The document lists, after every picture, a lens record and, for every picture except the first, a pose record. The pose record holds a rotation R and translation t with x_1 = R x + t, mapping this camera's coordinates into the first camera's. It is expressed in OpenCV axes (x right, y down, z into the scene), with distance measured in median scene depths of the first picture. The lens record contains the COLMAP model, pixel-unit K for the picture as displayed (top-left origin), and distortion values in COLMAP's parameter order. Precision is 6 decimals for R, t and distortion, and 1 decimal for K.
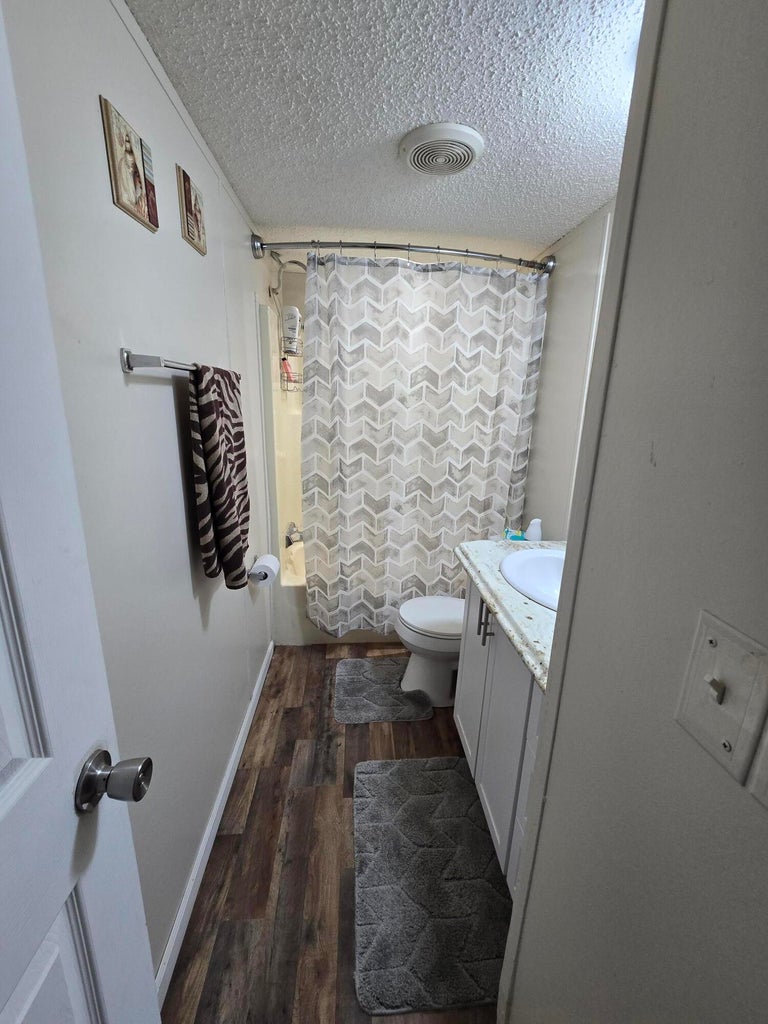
lens RADIAL K [[424.4, 0, 387.4], [0, 424.4, 508.0], [0, 0, 1]] dist [-0.003315, 0.000790]
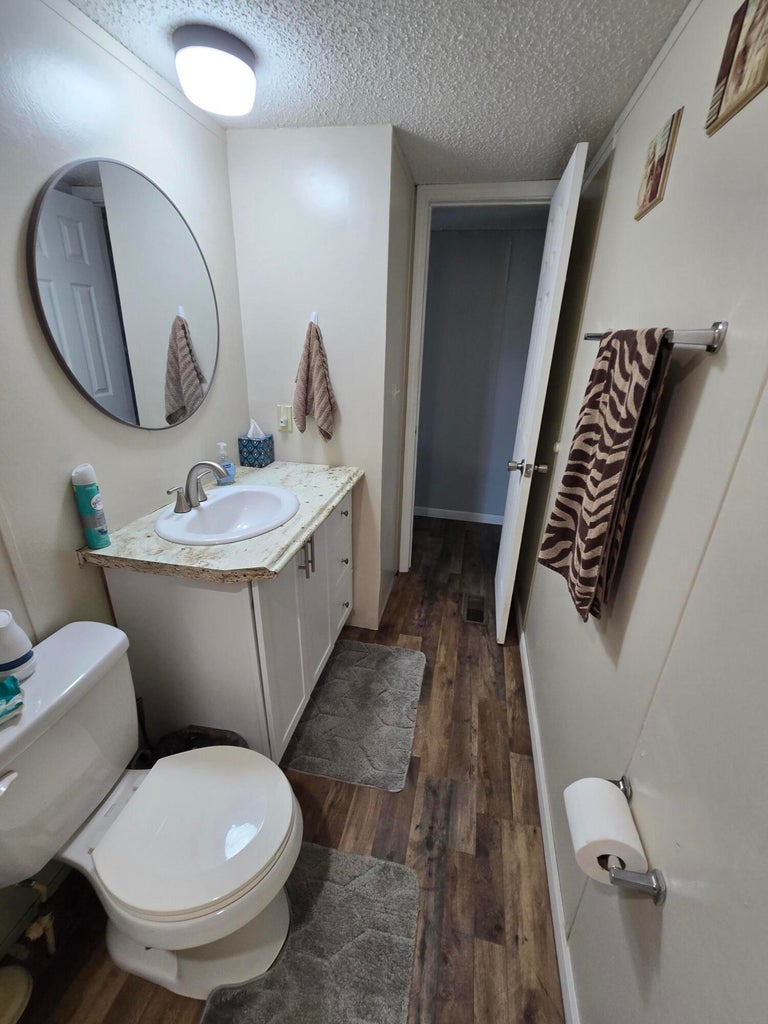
lens RADIAL K [[424.4, 0, 388.4], [0, 424.4, 512.6], [0, 0, 1]] dist [-0.003315, 0.000790]
pose [[-0.960140, -0.159754, 0.229368, -0.171658], [0.012643, 0.794918, 0.606585, -0.416611], [-0.279233, 0.585306, -0.761213, 1.469763]]
